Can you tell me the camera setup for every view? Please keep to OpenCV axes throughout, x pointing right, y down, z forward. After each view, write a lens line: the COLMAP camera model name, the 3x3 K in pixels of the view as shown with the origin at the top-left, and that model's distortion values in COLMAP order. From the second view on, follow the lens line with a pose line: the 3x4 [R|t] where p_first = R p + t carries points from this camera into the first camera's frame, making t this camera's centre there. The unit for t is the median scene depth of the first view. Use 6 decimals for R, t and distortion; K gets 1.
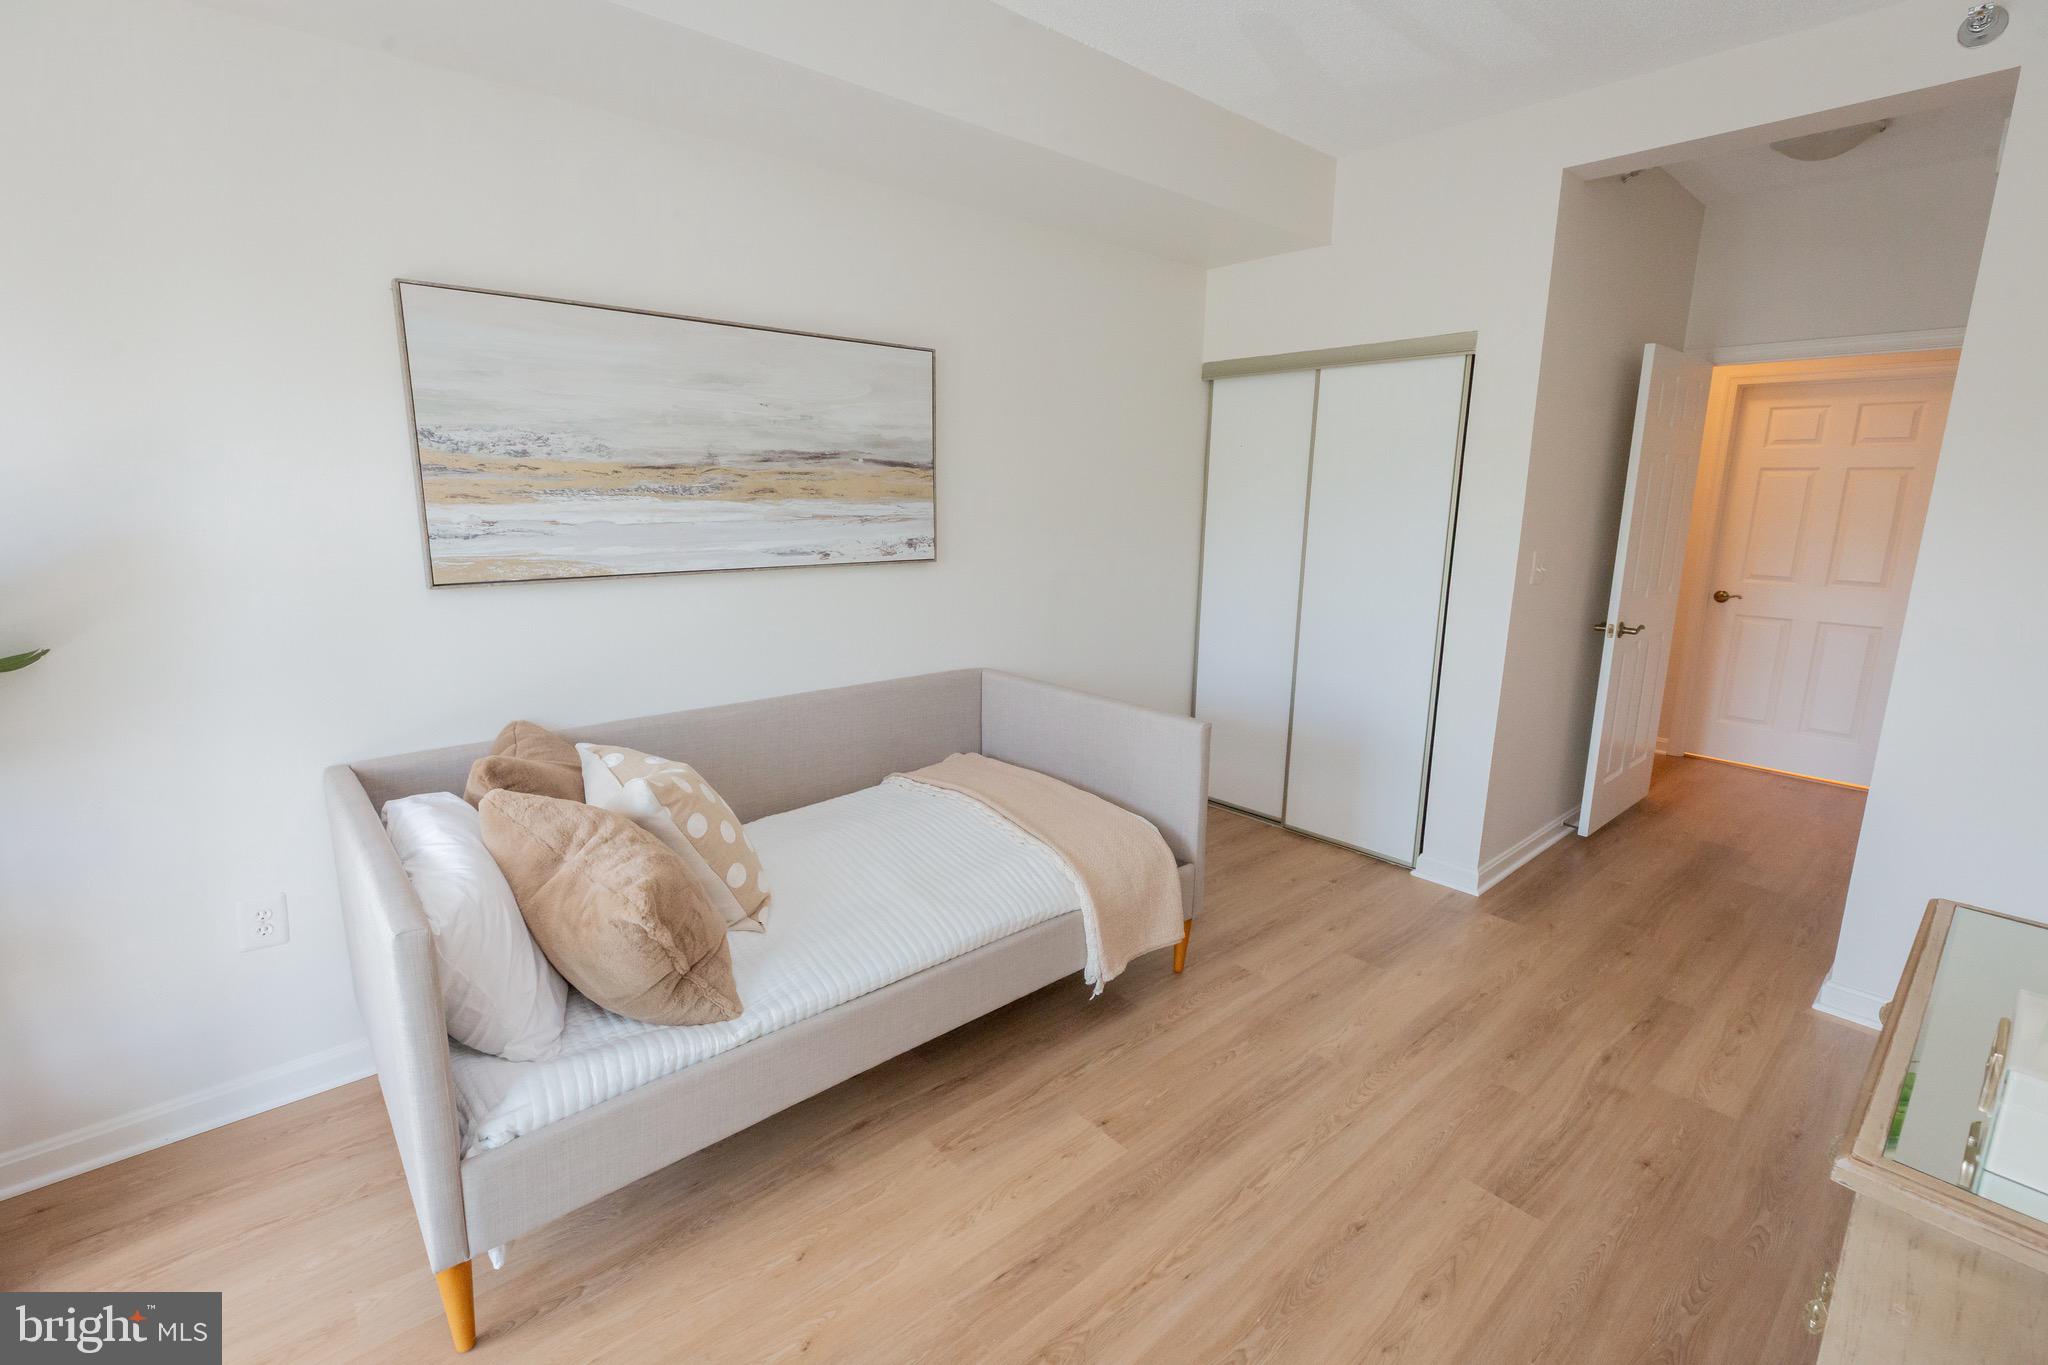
lens RADIAL K [[910.9, 0, 1012.9], [0, 910.9, 672.2], [0, 0, 1]] dist [0.003314, -0.000686]
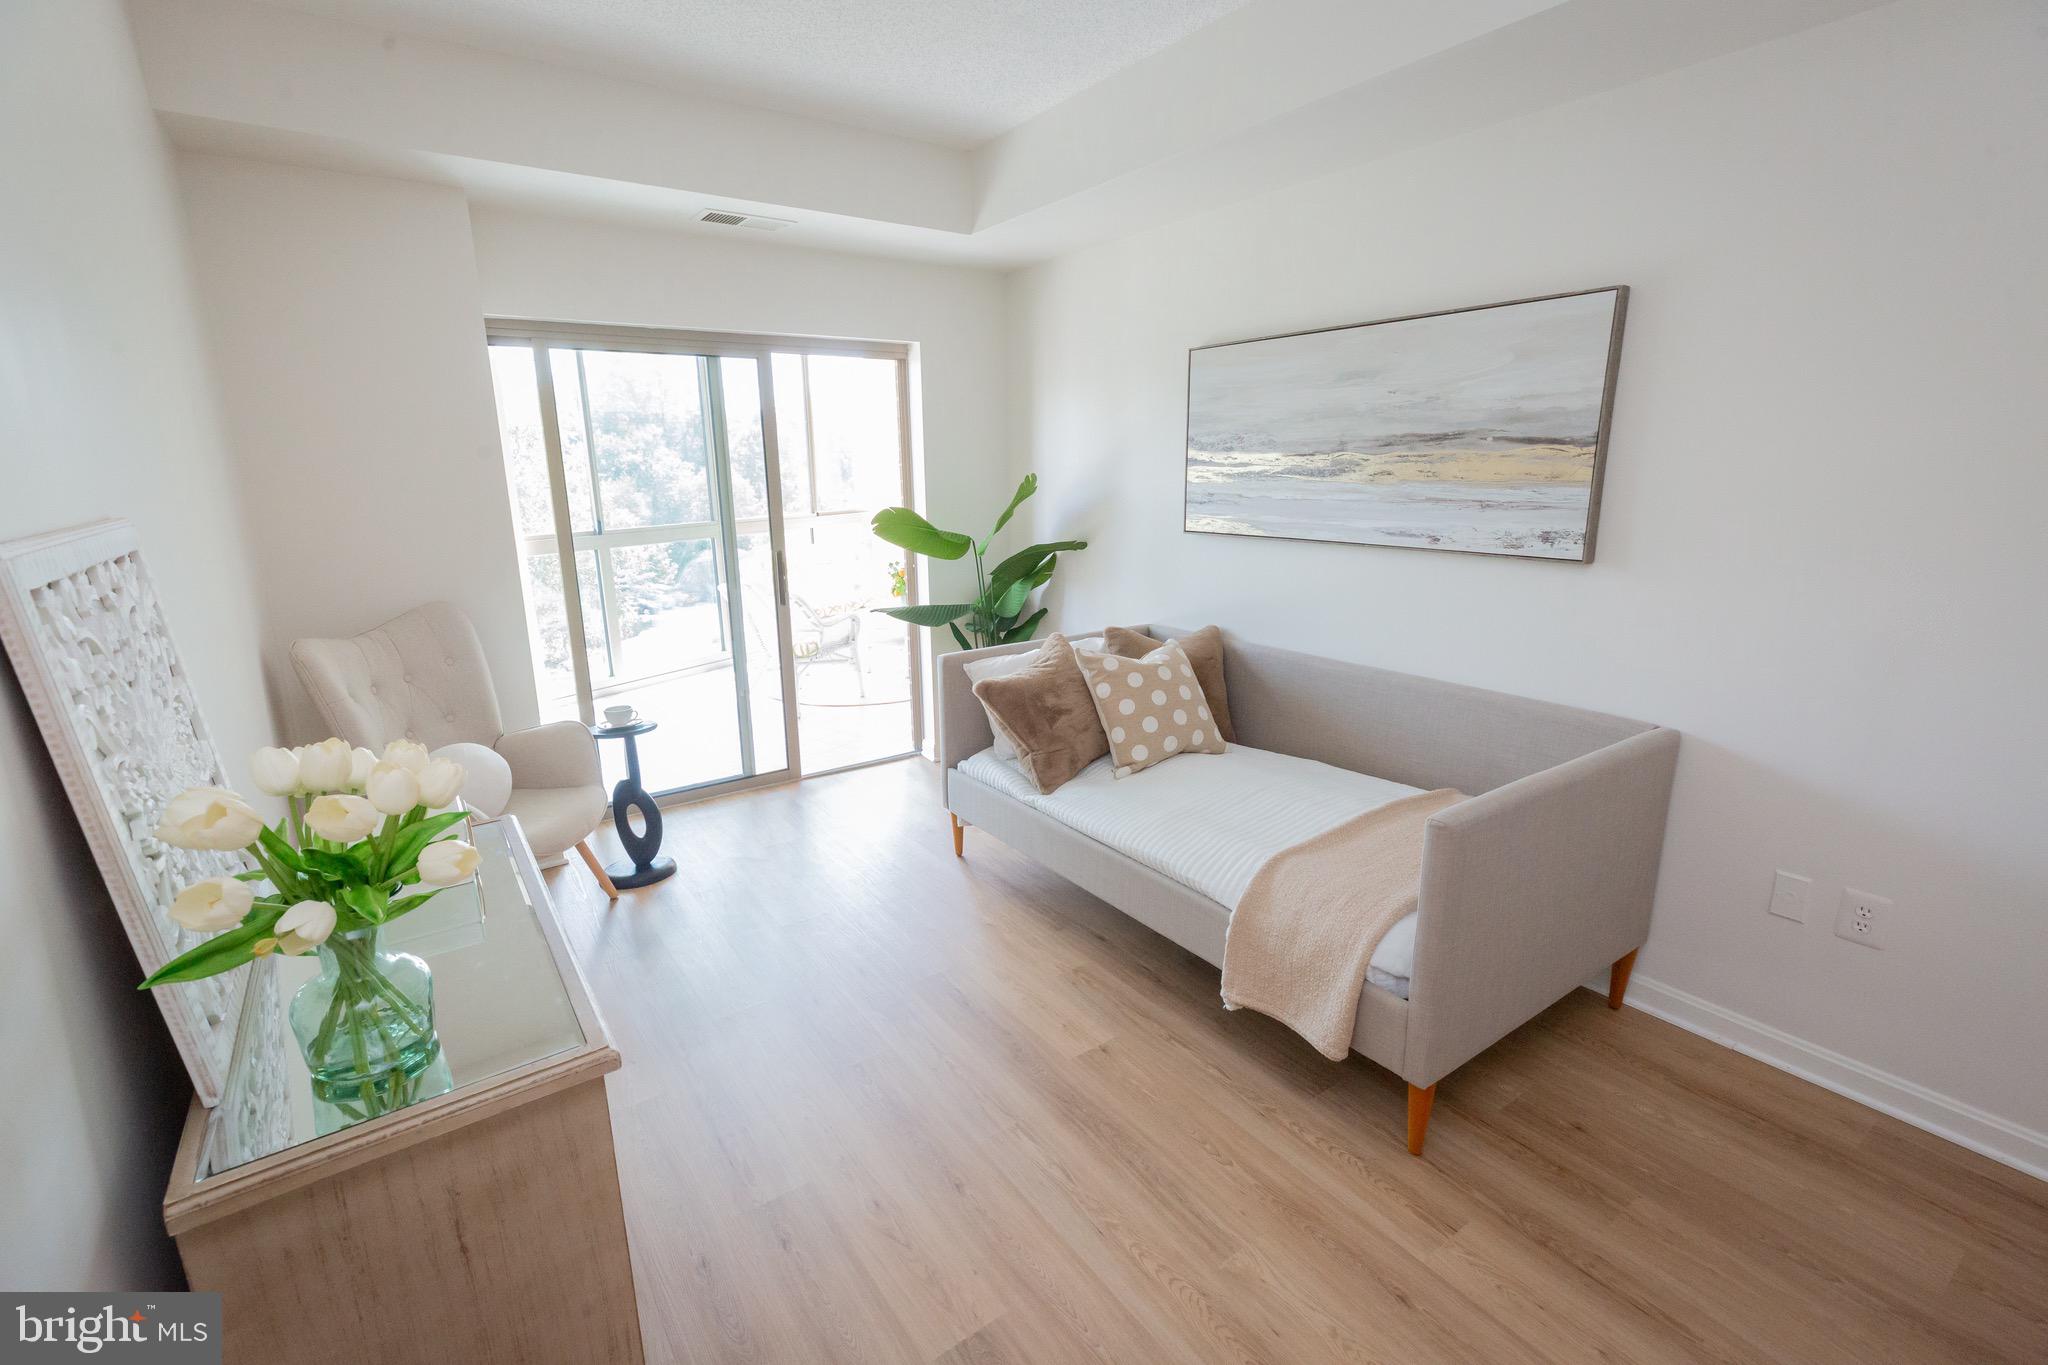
lens RADIAL K [[910.9, 0, 1012.9], [0, 910.9, 672.2], [0, 0, 1]] dist [0.003314, -0.000686]
pose [[-0.111831, 0.217738, -0.969579, 0.926386], [-0.183817, 0.954329, 0.235514, -0.158493], [0.976578, 0.204563, -0.066699, 0.741799]]
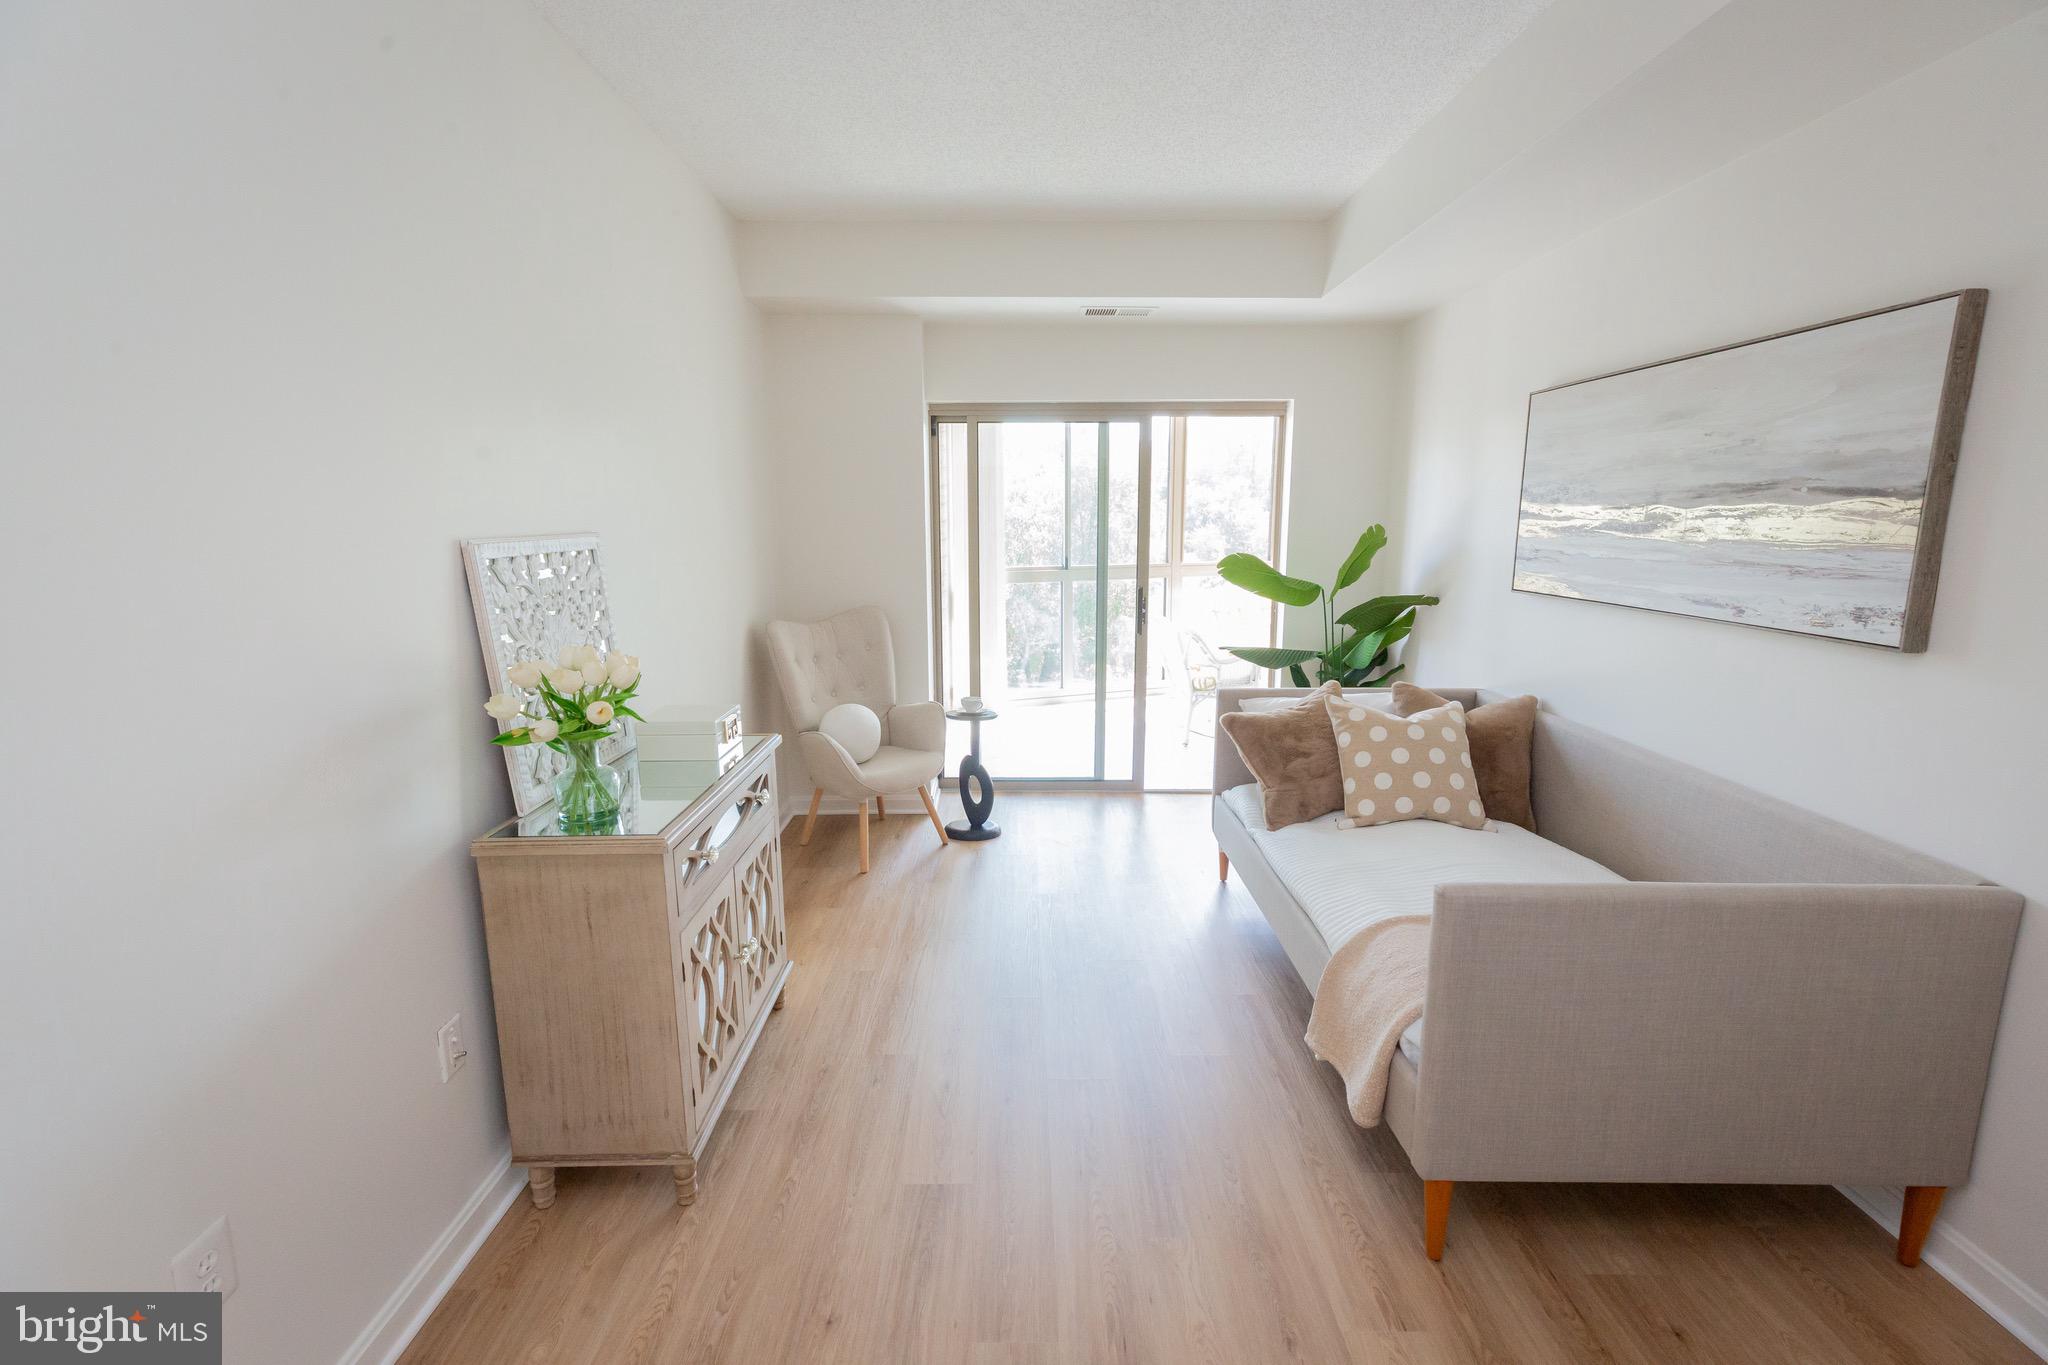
lens RADIAL K [[910.9, 0, 1012.9], [0, 910.9, 672.2], [0, 0, 1]] dist [0.003314, -0.000686]
pose [[-0.662628, 0.118633, -0.739493, 0.915524], [-0.153627, 0.944850, 0.289236, -0.239235], [0.733023, 0.305262, -0.607859, 1.173497]]
